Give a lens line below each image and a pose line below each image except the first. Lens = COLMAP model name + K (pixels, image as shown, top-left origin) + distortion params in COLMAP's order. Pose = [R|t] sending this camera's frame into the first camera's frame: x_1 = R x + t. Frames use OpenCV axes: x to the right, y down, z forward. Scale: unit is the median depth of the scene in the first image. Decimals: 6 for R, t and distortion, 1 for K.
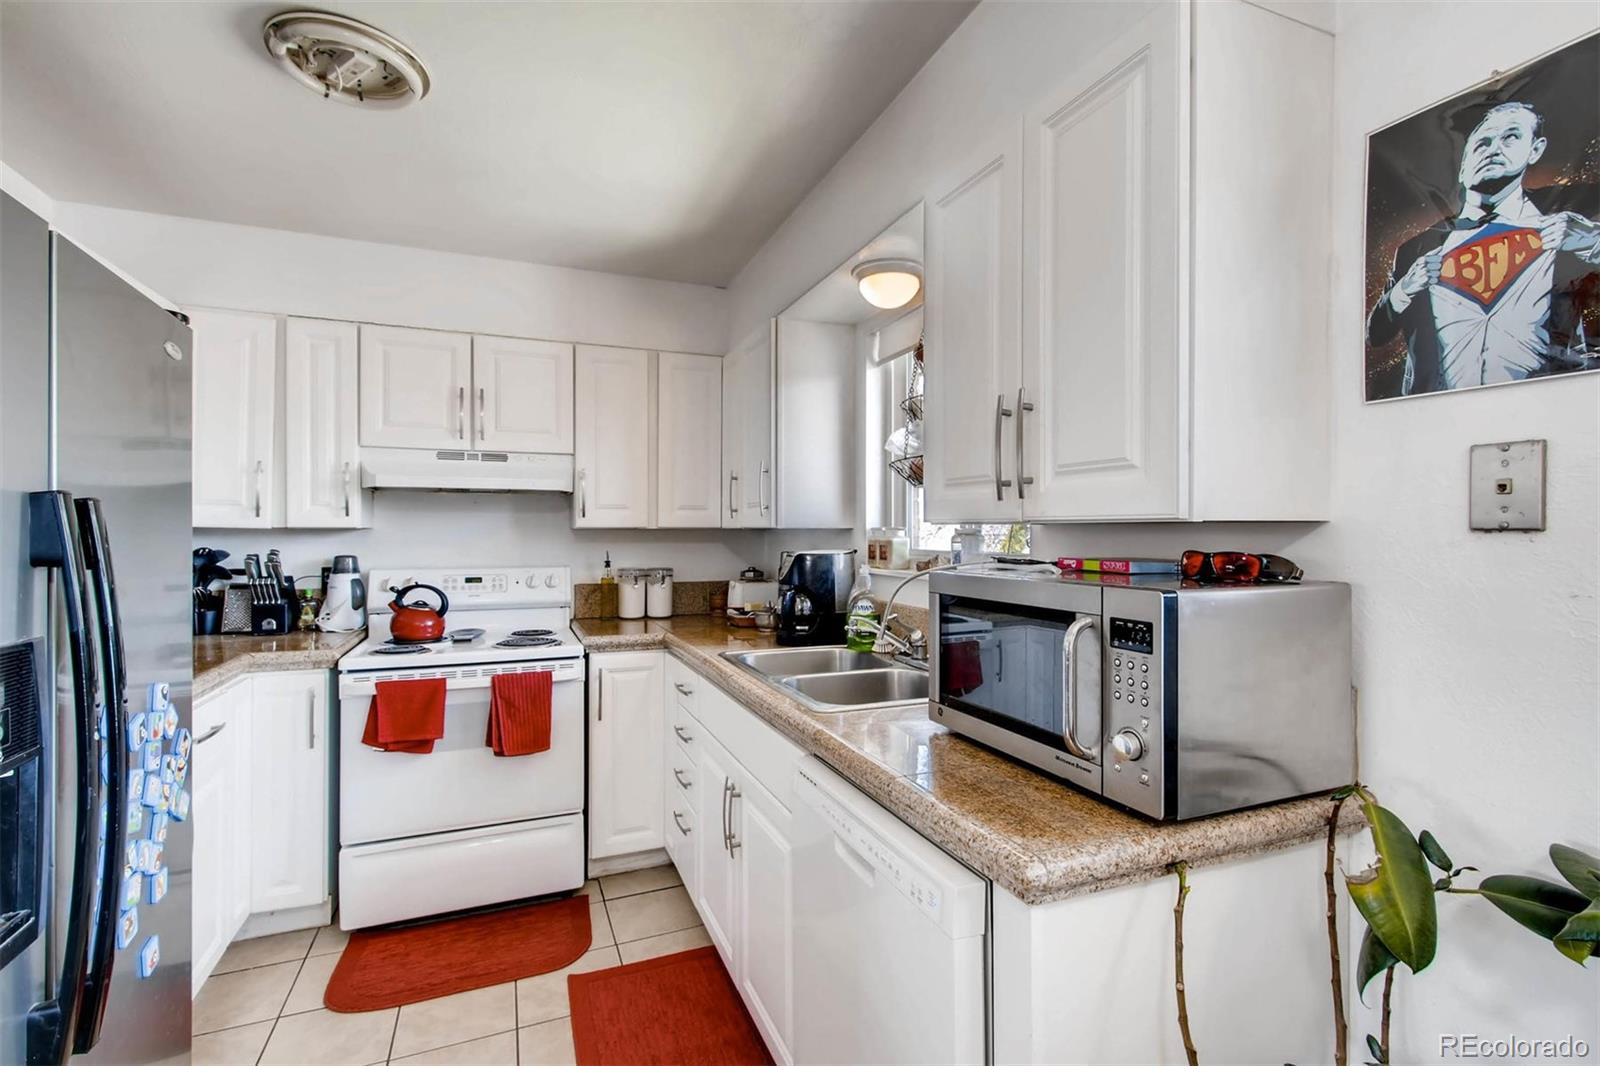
lens RADIAL K [[736.4, 0, 812.0], [0, 736.4, 533.2], [0, 0, 1]] dist [0.004367, -0.000447]
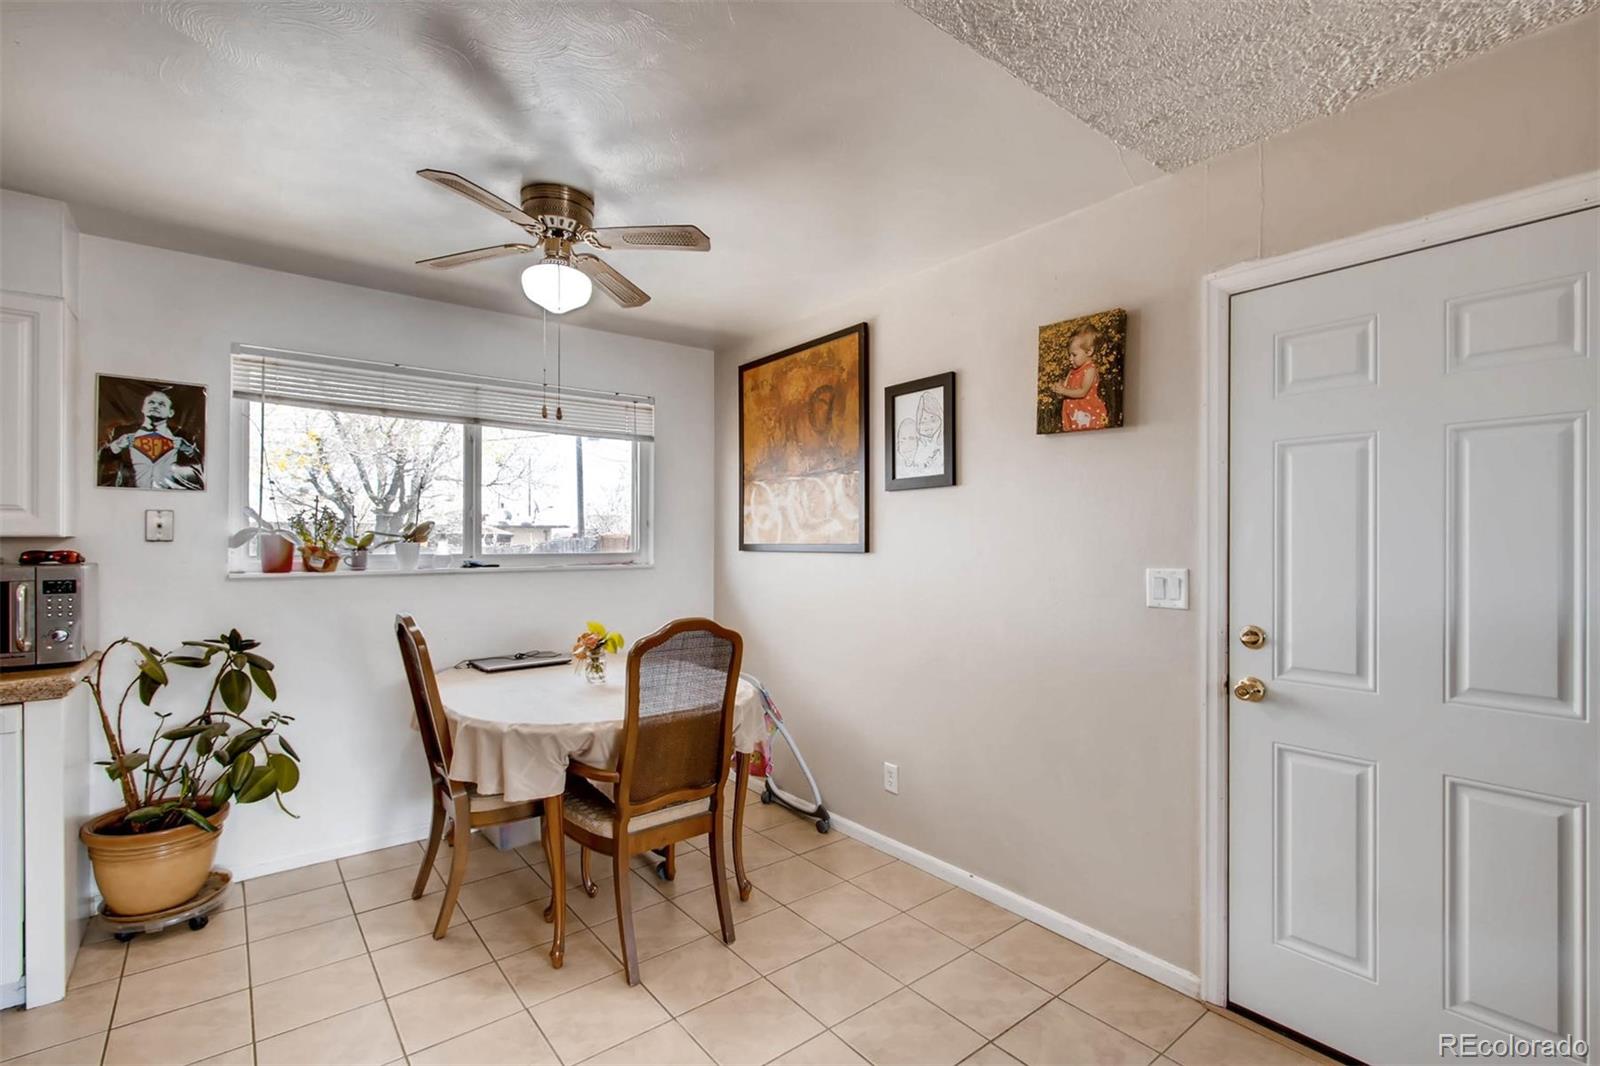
lens RADIAL K [[736.4, 0, 800.9], [0, 736.4, 540.3], [0, 0, 1]] dist [0.004367, -0.000447]
pose [[-0.275774, -0.000631, 0.961222, -0.650117], [0.000208, 1.000000, 0.000716, -0.002008], [-0.961223, 0.000398, -0.275774, -0.155526]]
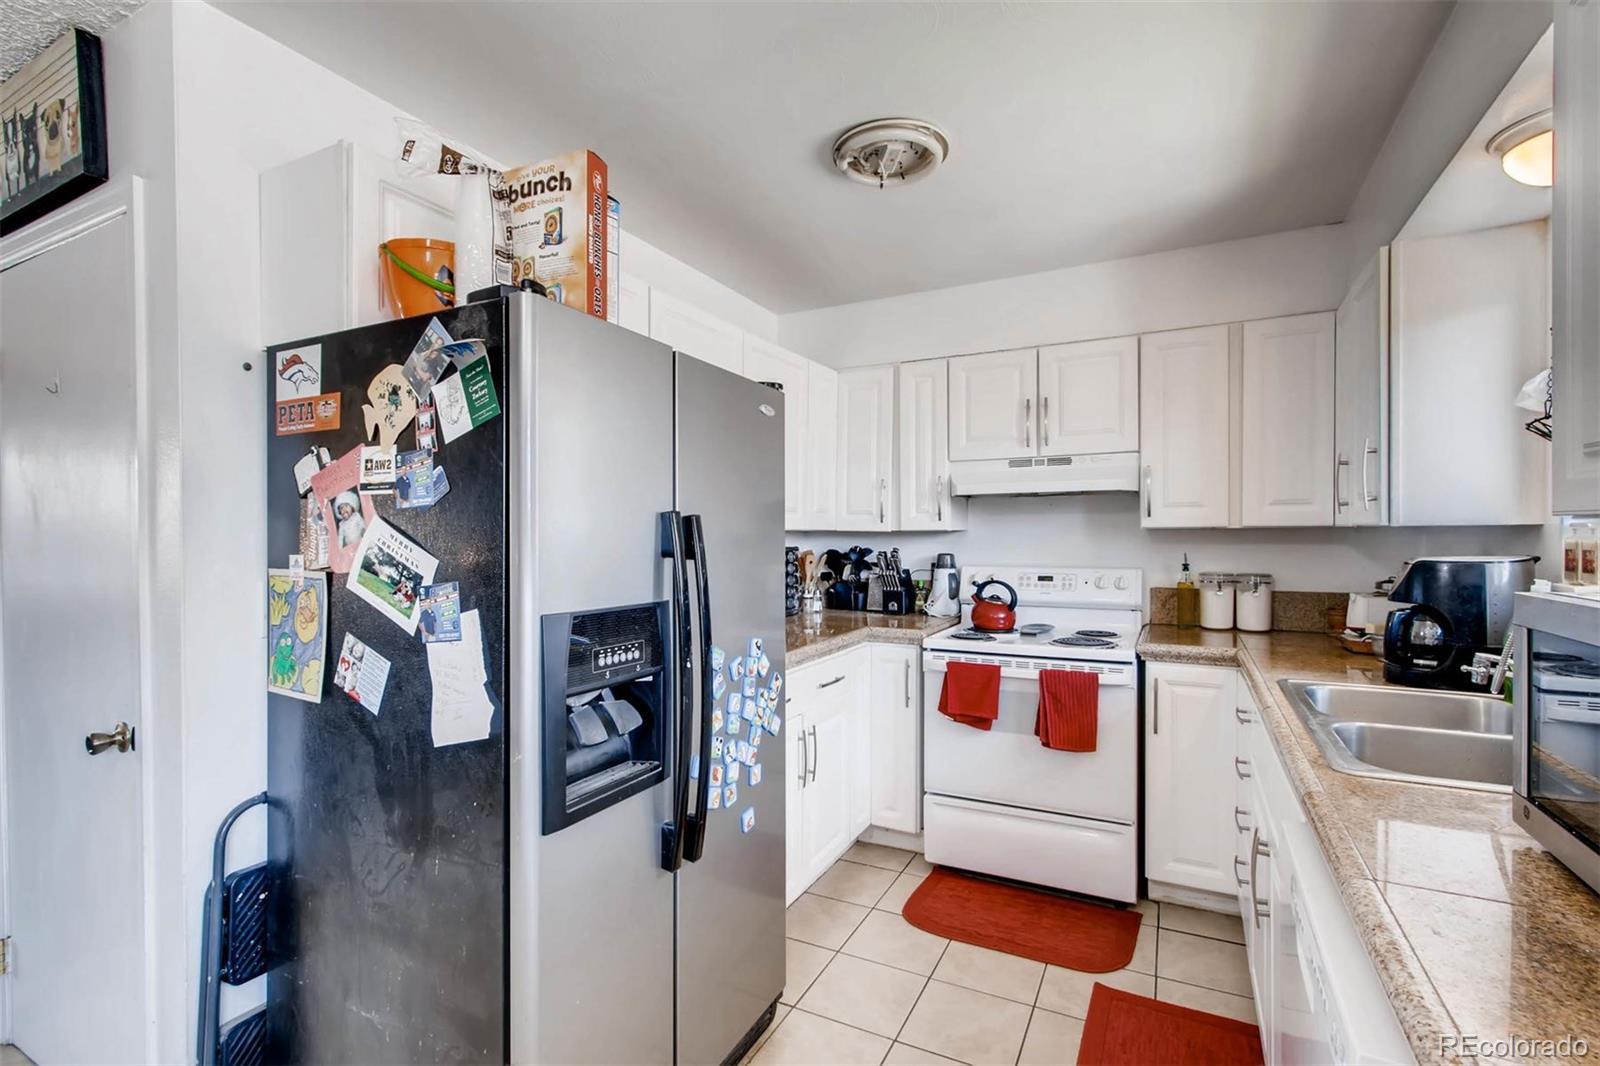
lens RADIAL K [[736.4, 0, 811.0], [0, 736.4, 540.3], [0, 0, 1]] dist [0.004367, -0.000447]
pose [[0.647268, 0.001778, -0.762260, 0.165311], [0.005813, 0.999957, 0.007268, -0.001259], [0.762240, -0.009135, 0.647230, 0.071887]]
